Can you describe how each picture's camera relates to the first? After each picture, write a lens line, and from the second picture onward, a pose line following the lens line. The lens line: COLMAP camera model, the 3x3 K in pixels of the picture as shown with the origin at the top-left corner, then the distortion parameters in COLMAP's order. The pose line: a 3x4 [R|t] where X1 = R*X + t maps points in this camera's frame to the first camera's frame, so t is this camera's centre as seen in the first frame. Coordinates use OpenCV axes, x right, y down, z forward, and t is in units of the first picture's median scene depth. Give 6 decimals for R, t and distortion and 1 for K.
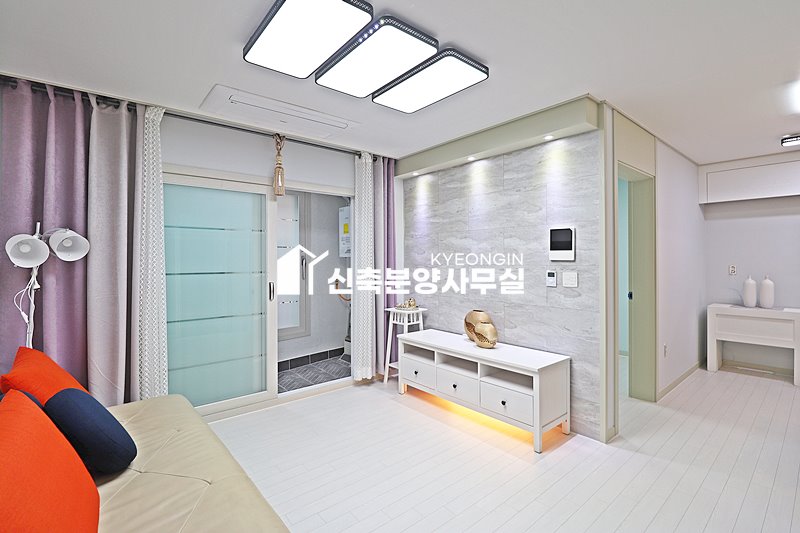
lens RADIAL K [[368.9, 0, 398.6], [0, 368.9, 258.6], [0, 0, 1]] dist [-0.002196, -0.012935]
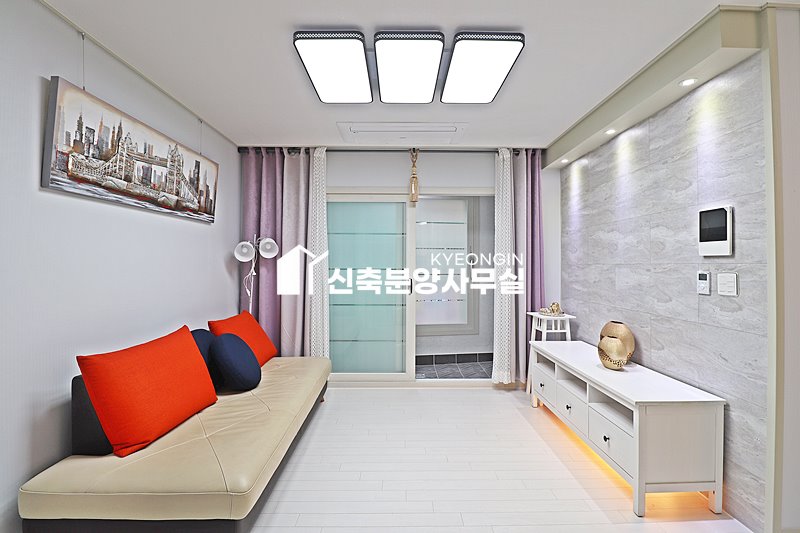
lens RADIAL K [[368.9, 0, 398.6], [0, 368.9, 258.6], [0, 0, 1]] dist [-0.002196, -0.012935]
pose [[0.774061, -0.004796, -0.633093, 0.374579], [-0.004650, 0.999901, -0.013261, 0.019297], [0.633094, 0.013208, 0.773962, 0.098924]]
